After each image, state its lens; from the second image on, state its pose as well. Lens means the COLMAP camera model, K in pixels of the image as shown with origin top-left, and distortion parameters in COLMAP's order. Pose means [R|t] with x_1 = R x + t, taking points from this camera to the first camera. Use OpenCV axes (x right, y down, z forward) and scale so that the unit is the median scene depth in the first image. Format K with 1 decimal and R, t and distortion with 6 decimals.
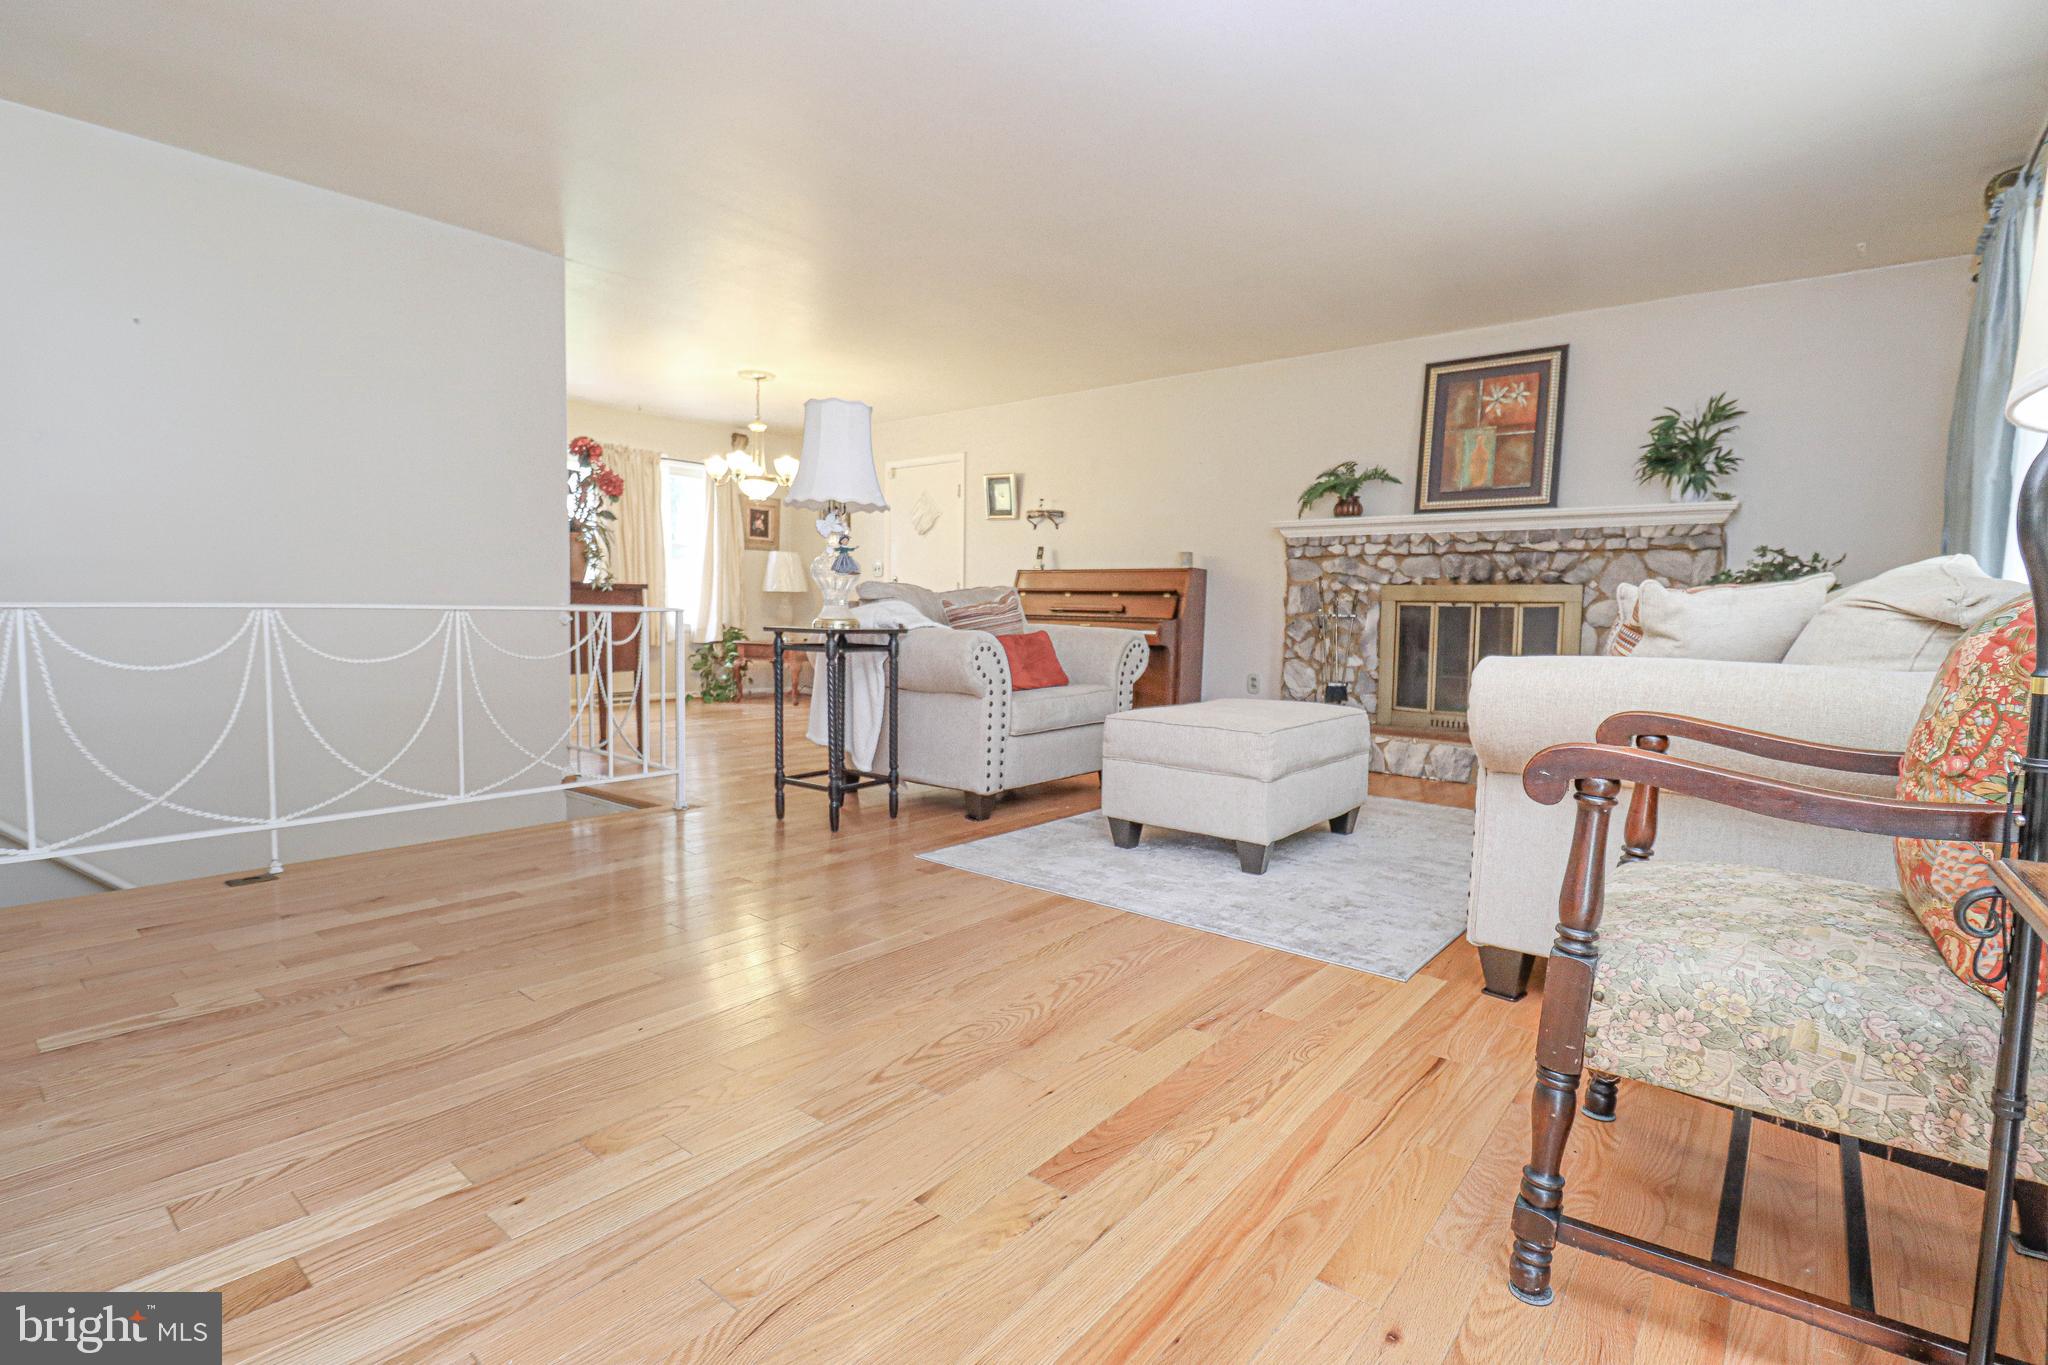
lens RADIAL K [[965.4, 0, 1010.9], [0, 965.4, 683.1], [0, 0, 1]] dist [0.003755, -0.013919]
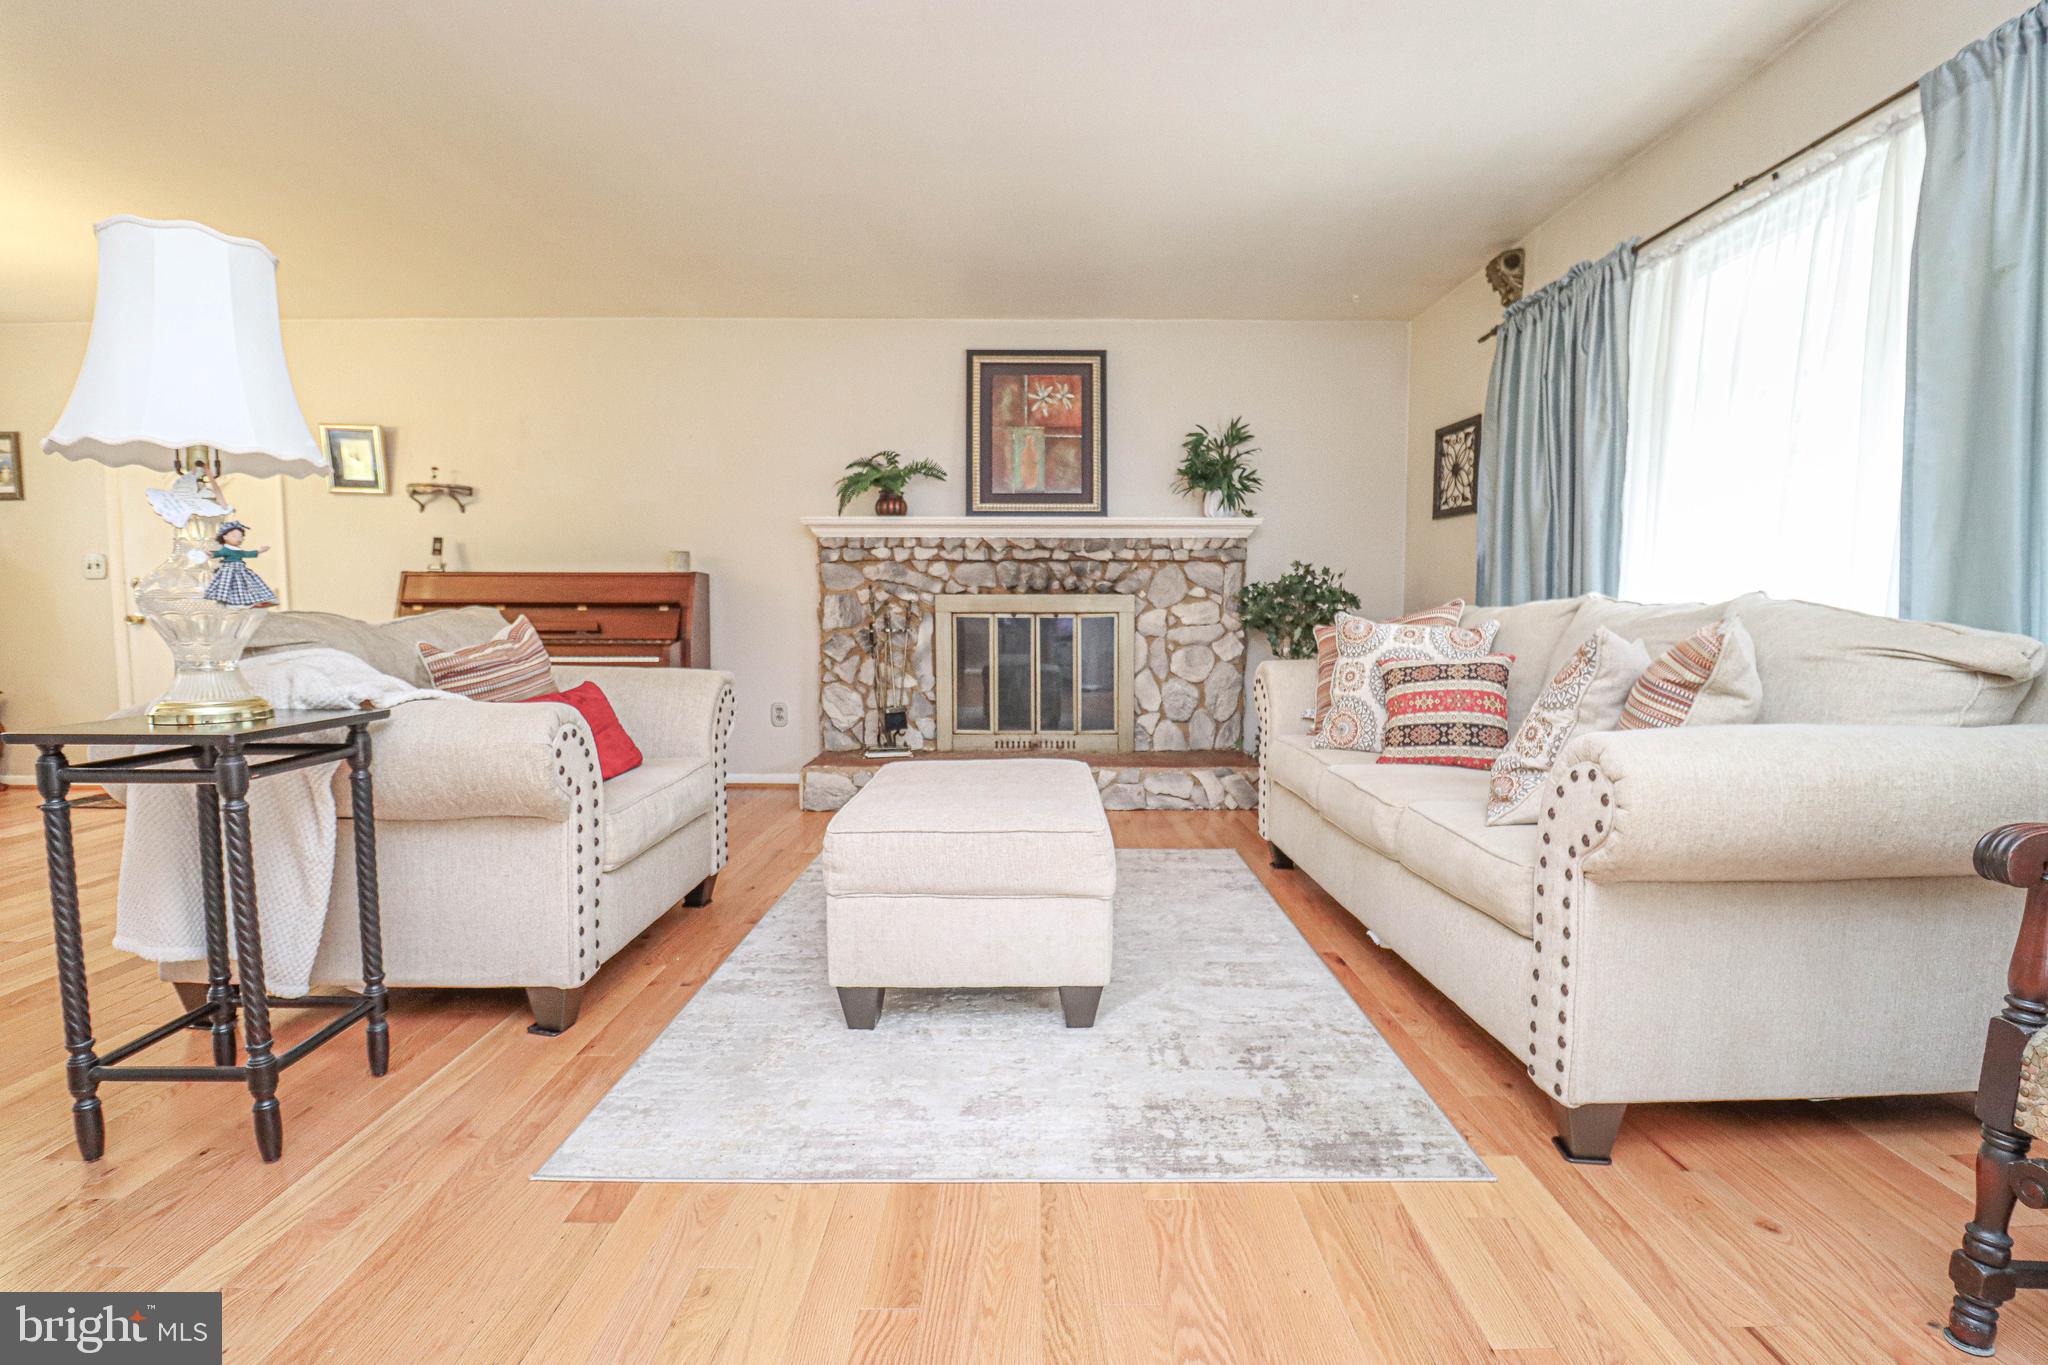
lens RADIAL K [[965.4, 0, 1027.5], [0, 965.4, 674.2], [0, 0, 1]] dist [0.003755, -0.013919]
pose [[0.762637, -0.064678, 0.643585, -0.132686], [0.062902, 0.997688, 0.025726, -0.049349], [-0.643761, 0.020863, 0.764942, 0.289461]]
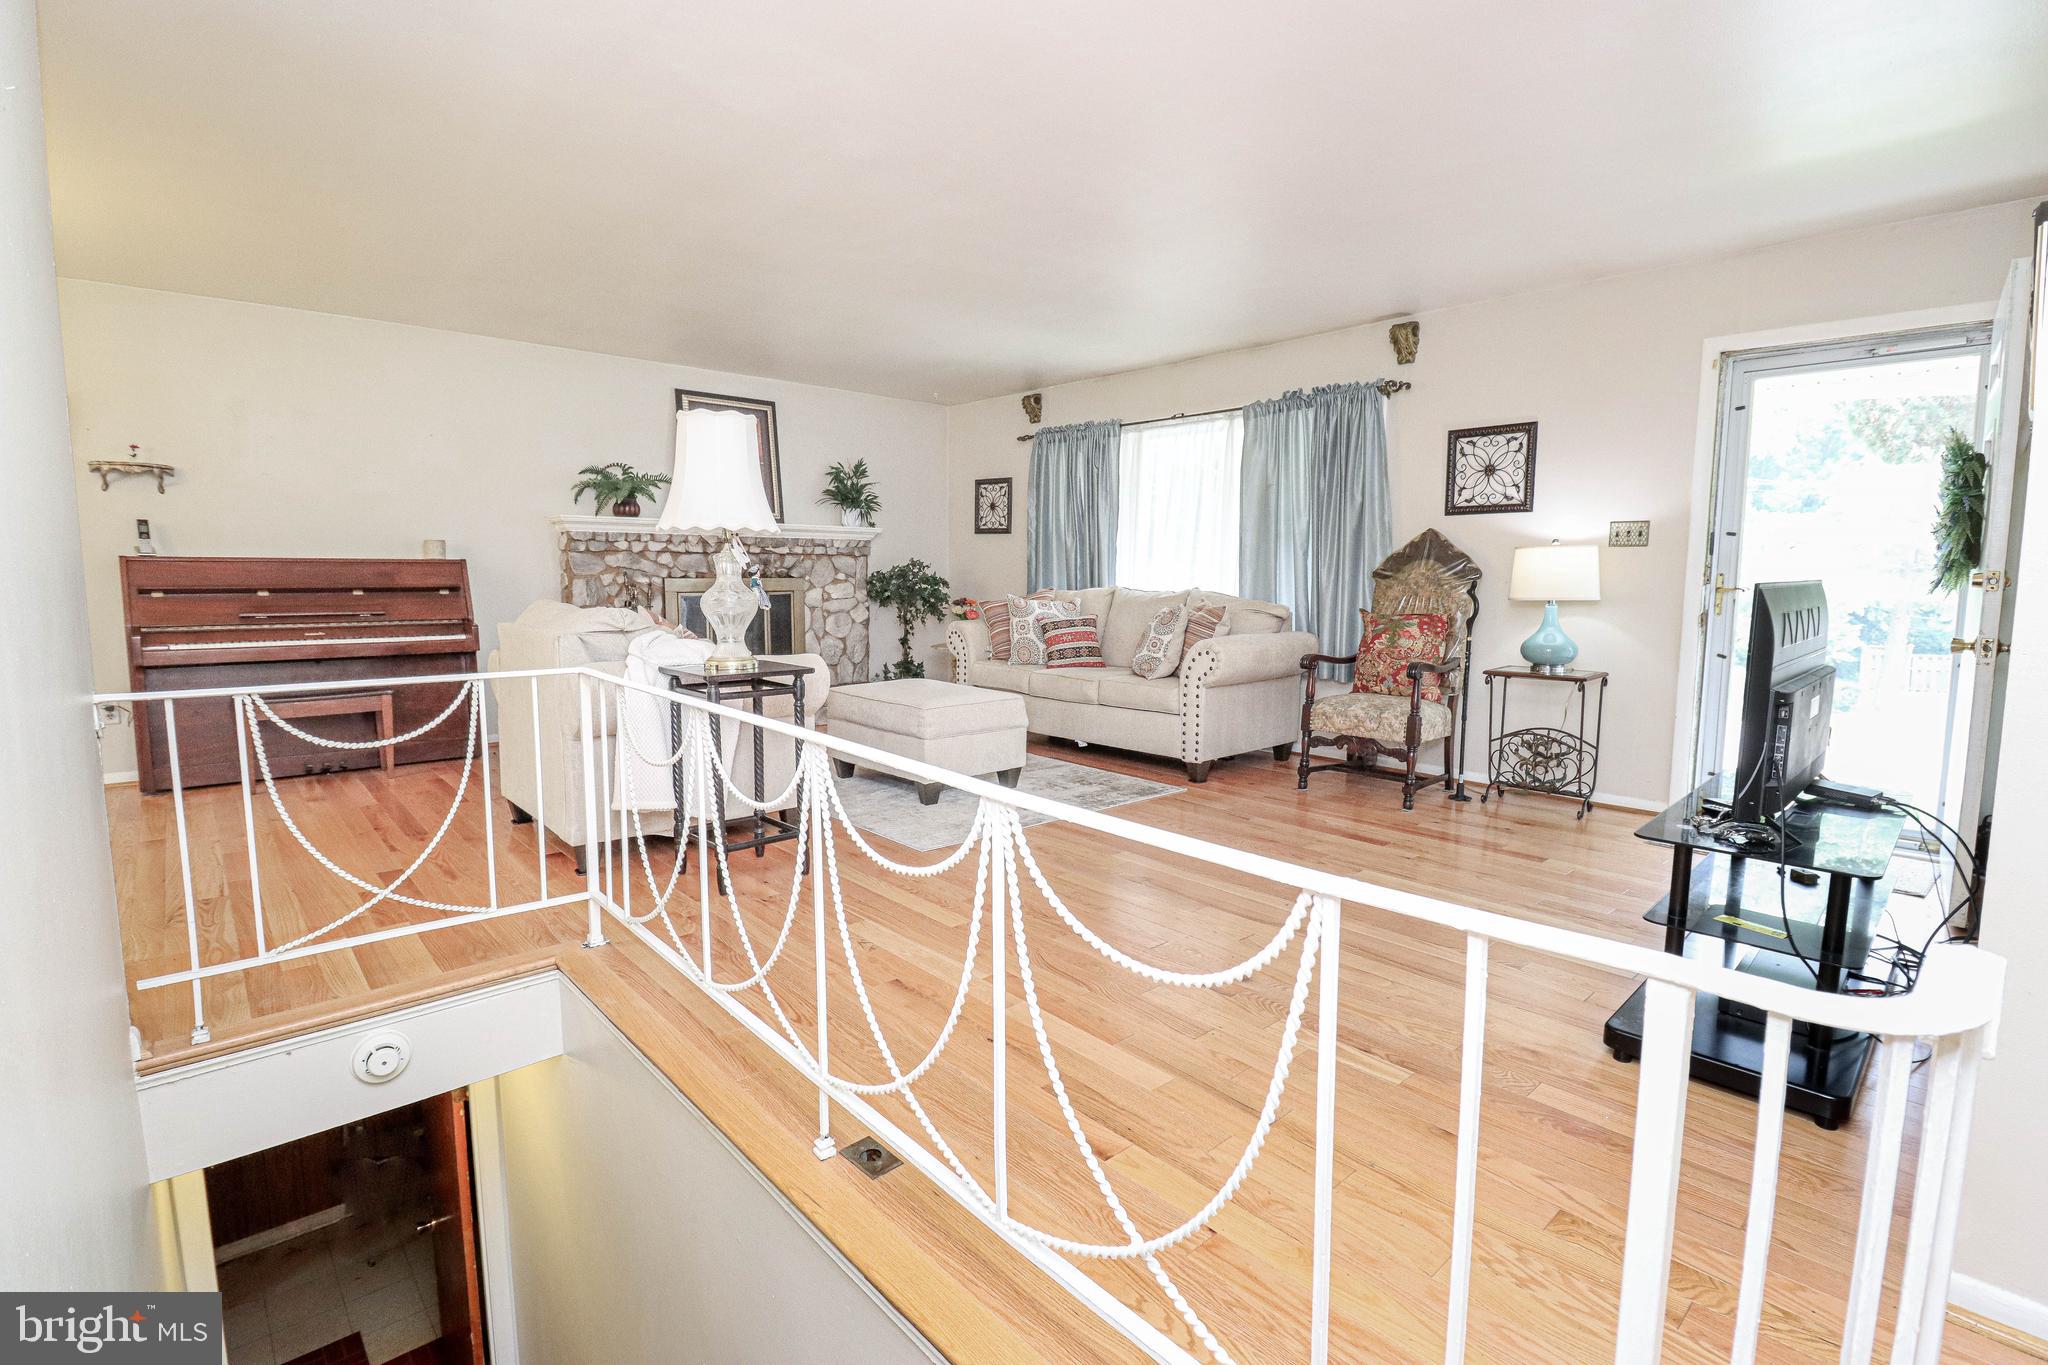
lens RADIAL K [[965.4, 0, 1037.7], [0, 965.4, 688.1], [0, 0, 1]] dist [0.003755, -0.013919]
pose [[0.130198, -0.140503, 0.981482, -0.743736], [0.068862, 0.988799, 0.132416, -0.100161], [-0.989094, 0.050347, 0.138415, 0.438526]]
